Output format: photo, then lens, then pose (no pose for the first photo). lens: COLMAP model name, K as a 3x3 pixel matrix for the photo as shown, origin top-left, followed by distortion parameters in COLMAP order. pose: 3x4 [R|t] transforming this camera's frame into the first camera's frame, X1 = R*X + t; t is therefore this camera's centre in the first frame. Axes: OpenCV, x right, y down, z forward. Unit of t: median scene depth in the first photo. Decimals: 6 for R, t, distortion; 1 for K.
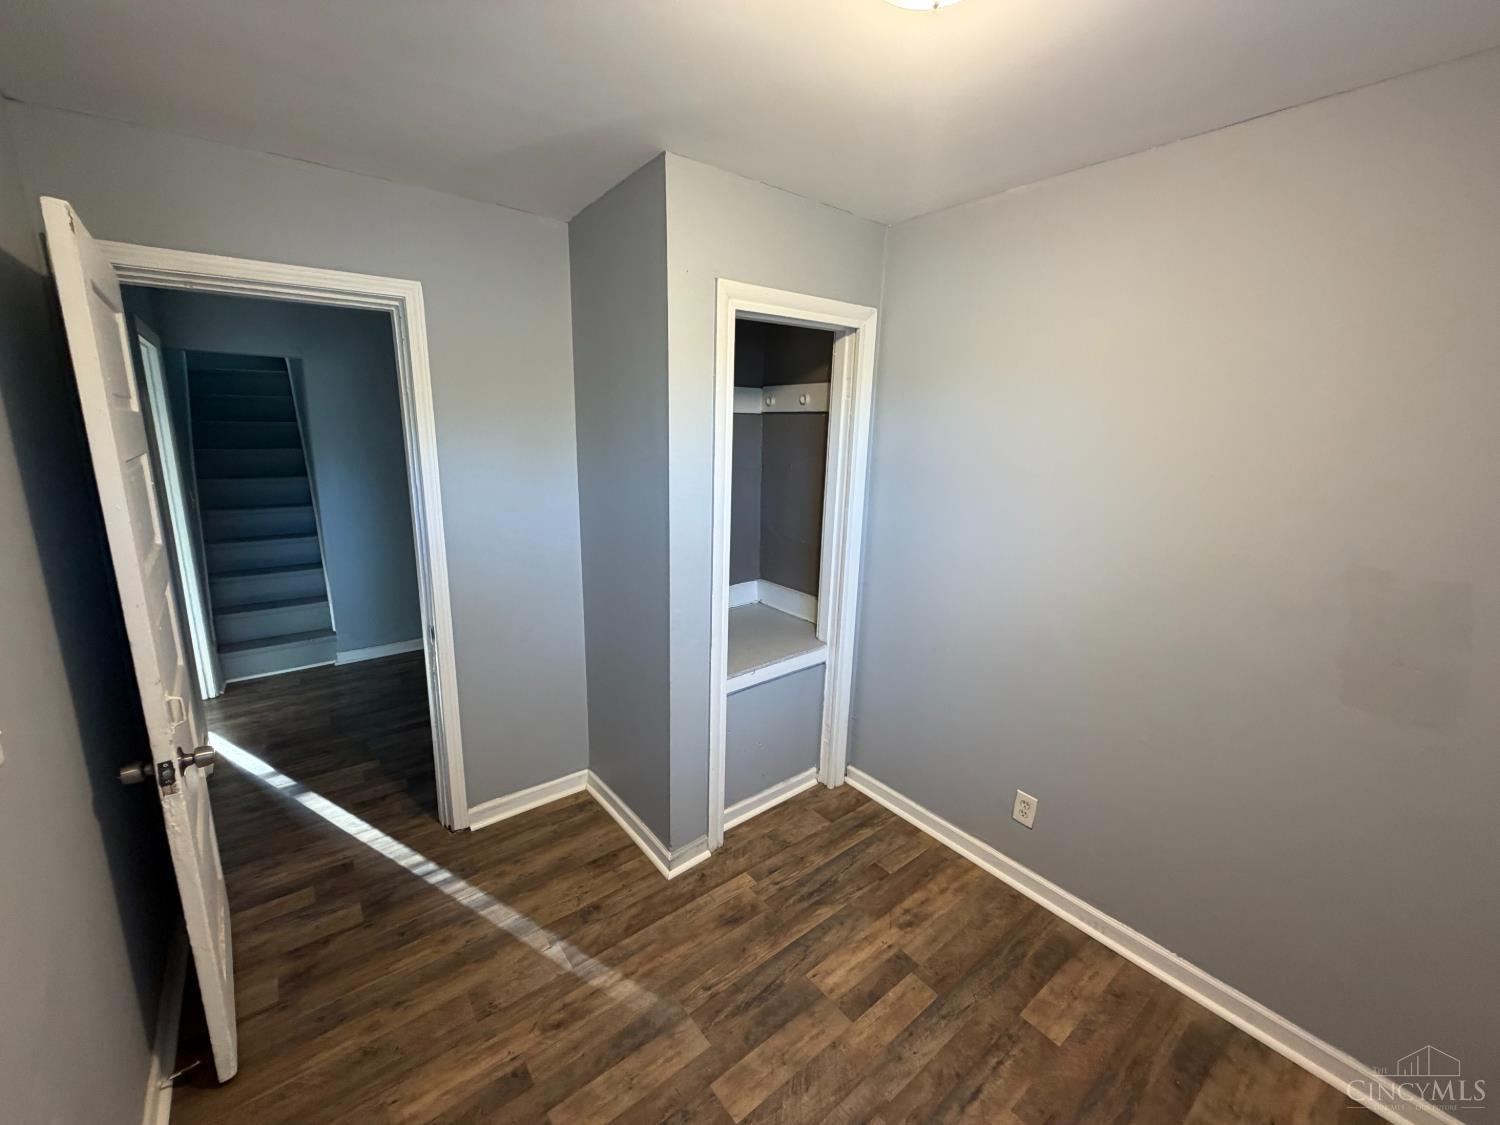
lens RADIAL K [[596.7, 0, 751.2], [0, 596.7, 562.9], [0, 0, 1]] dist [-0.001471, -0.000369]
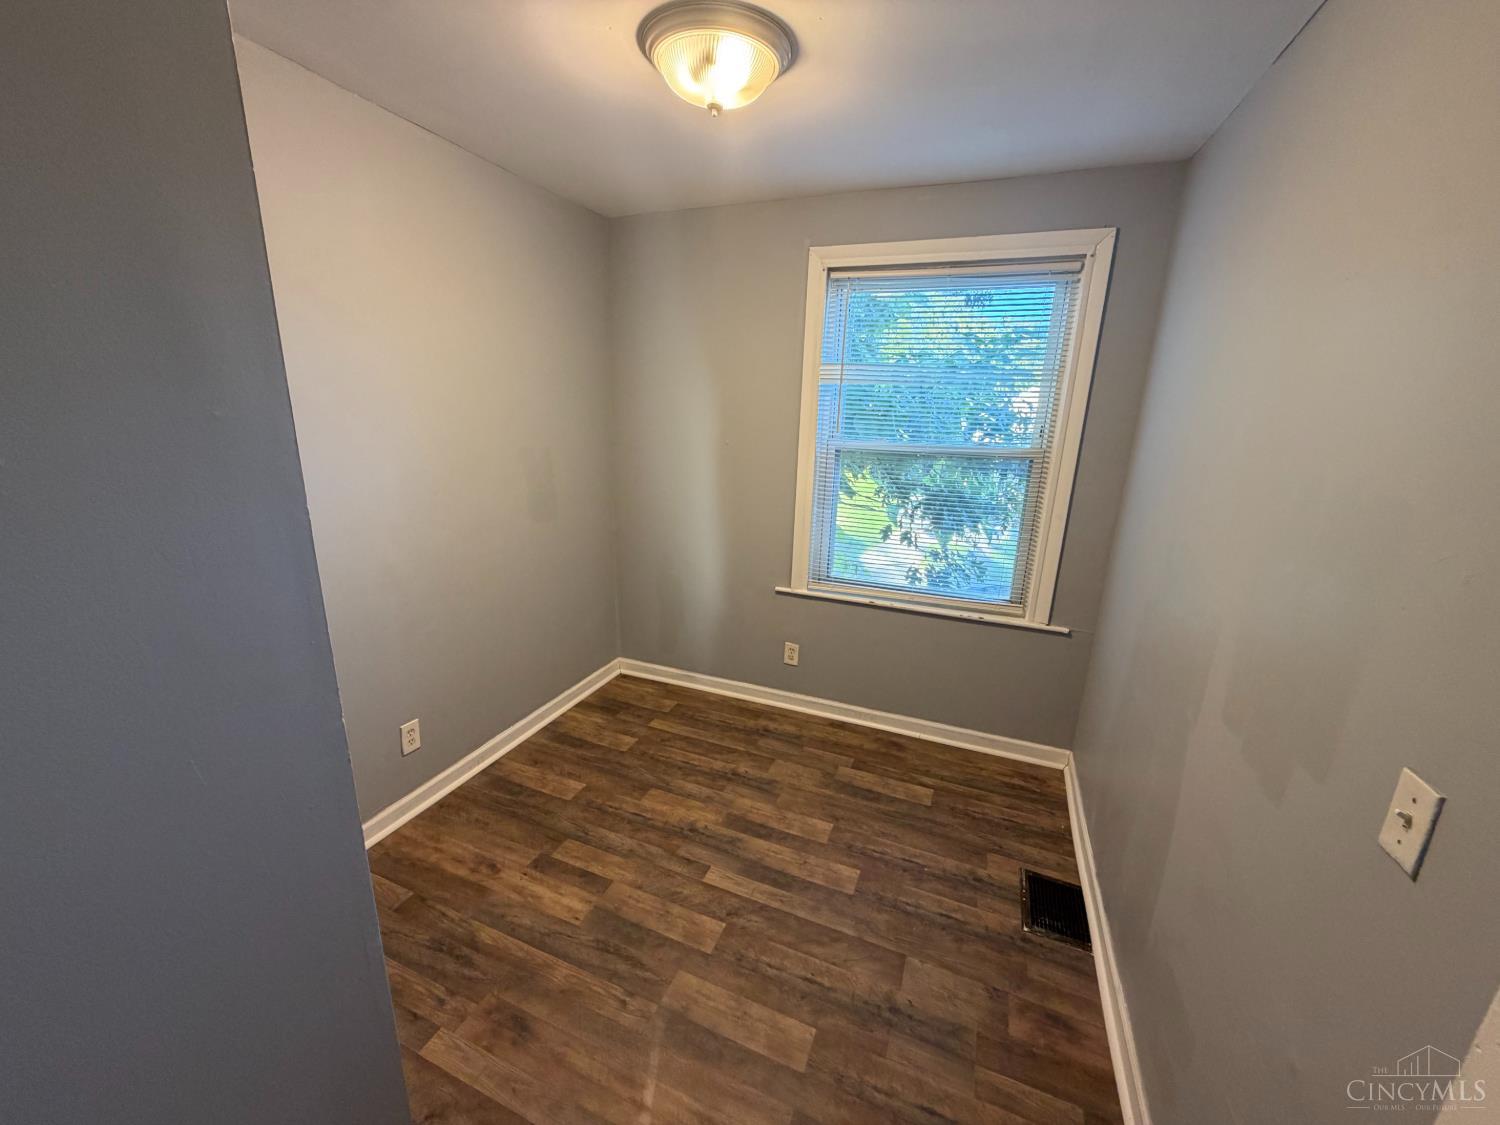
lens RADIAL K [[596.7, 0, 749.7], [0, 596.7, 560.3], [0, 0, 1]] dist [-0.001471, -0.000369]
pose [[-0.491299, -0.266356, 0.829265, -0.742657], [0.135519, 0.917122, 0.374863, -0.216062], [-0.860383, 0.296551, -0.414485, 1.019020]]
